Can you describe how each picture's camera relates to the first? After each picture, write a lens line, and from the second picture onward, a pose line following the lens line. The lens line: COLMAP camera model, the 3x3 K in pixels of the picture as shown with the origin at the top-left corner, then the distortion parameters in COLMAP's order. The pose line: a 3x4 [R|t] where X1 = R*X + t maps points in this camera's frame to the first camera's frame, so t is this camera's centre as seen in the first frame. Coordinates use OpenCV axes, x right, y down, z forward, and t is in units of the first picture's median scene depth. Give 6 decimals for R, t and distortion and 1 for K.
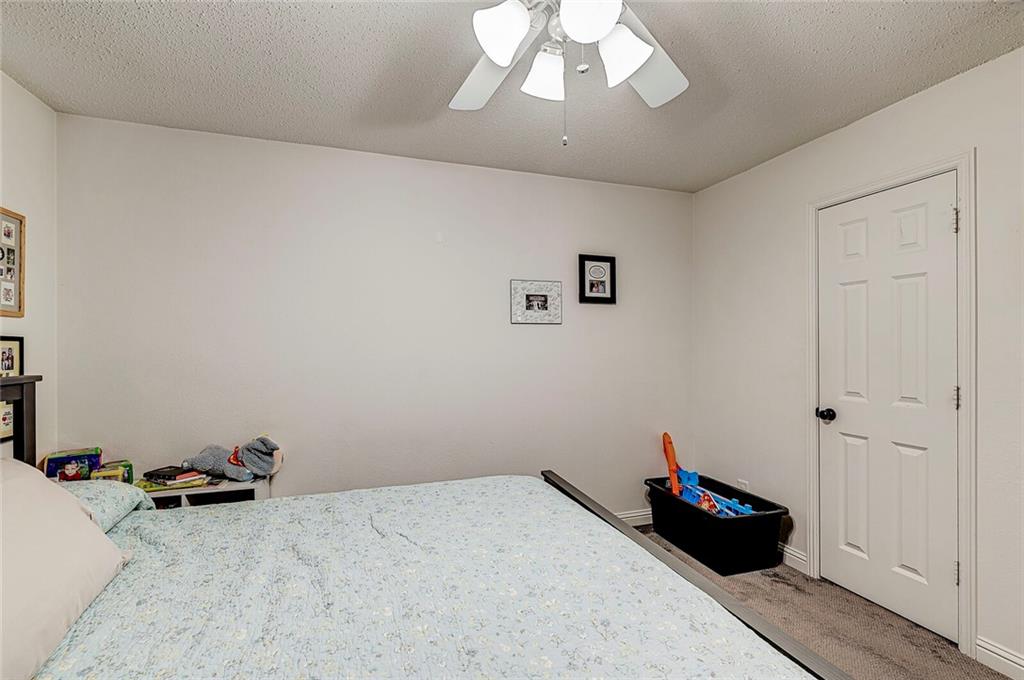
lens RADIAL K [[443.7, 0, 512.9], [0, 443.7, 342.4], [0, 0, 1]] dist [-0.003669, -0.000105]
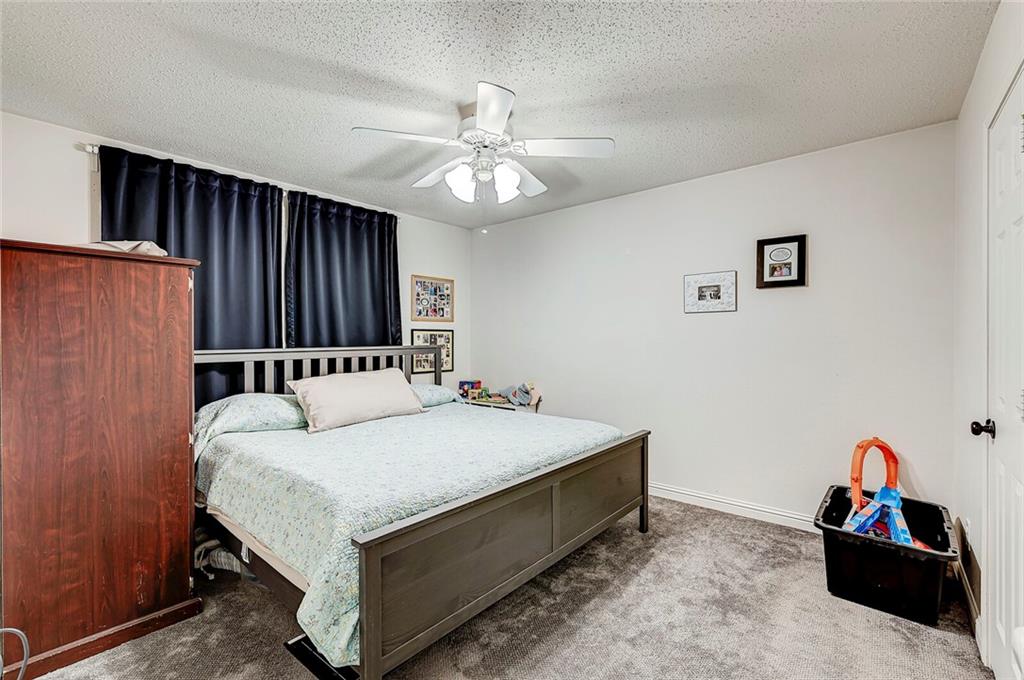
lens RADIAL K [[443.7, 0, 512.9], [0, 443.7, 342.4], [0, 0, 1]] dist [-0.003669, -0.000105]
pose [[0.512789, 0.009335, -0.858464, 0.738297], [0.002411, 0.999921, 0.012313, 0.017326], [0.858511, -0.008384, 0.512726, 0.019463]]
